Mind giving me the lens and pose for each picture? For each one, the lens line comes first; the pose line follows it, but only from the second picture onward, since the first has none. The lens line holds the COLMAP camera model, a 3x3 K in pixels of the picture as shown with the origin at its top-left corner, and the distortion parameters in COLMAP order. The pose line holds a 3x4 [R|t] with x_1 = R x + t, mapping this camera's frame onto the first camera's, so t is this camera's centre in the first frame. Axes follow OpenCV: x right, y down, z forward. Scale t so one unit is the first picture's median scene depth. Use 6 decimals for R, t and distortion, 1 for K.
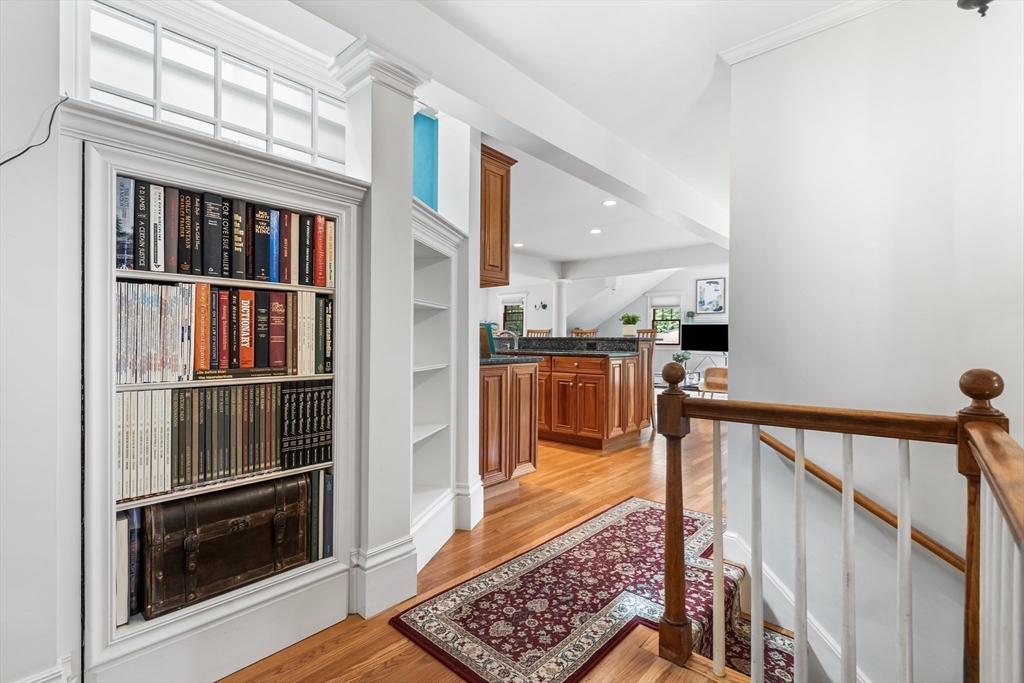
lens RADIAL K [[458.6, 0, 514.8], [0, 458.6, 340.8], [0, 0, 1]] dist [0.007275, 0.000374]
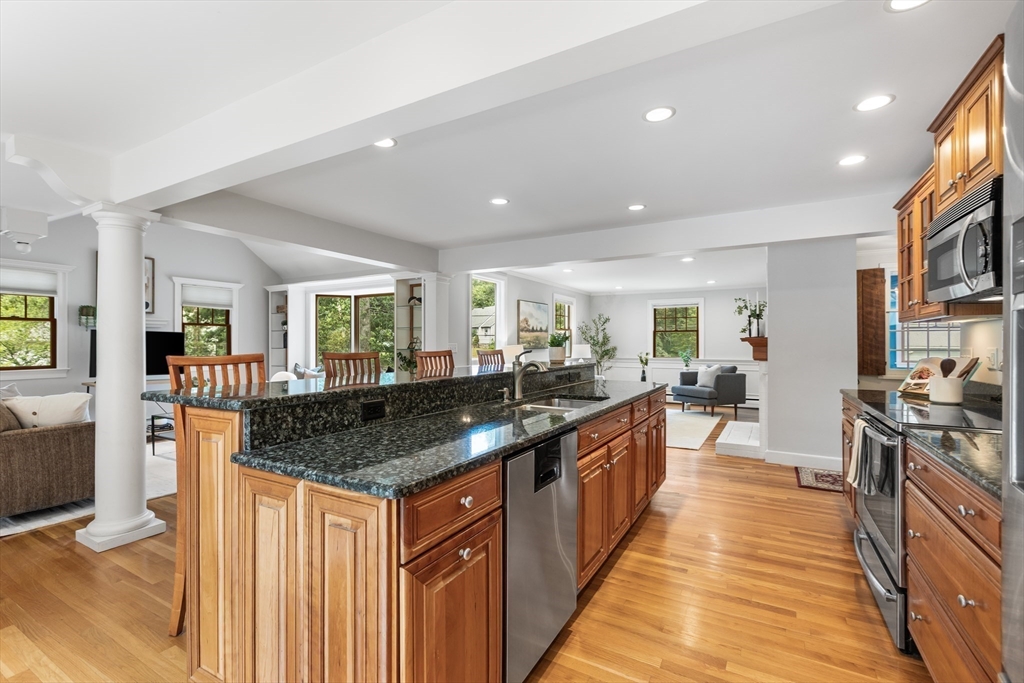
lens RADIAL K [[458.6, 0, 511.3], [0, 458.6, 341.5], [0, 0, 1]] dist [0.007275, 0.000374]
pose [[-0.201168, -0.006033, 0.979538, -0.267179], [0.004166, 0.999967, 0.007014, -0.022915], [-0.979548, 0.005492, -0.201136, 0.617462]]
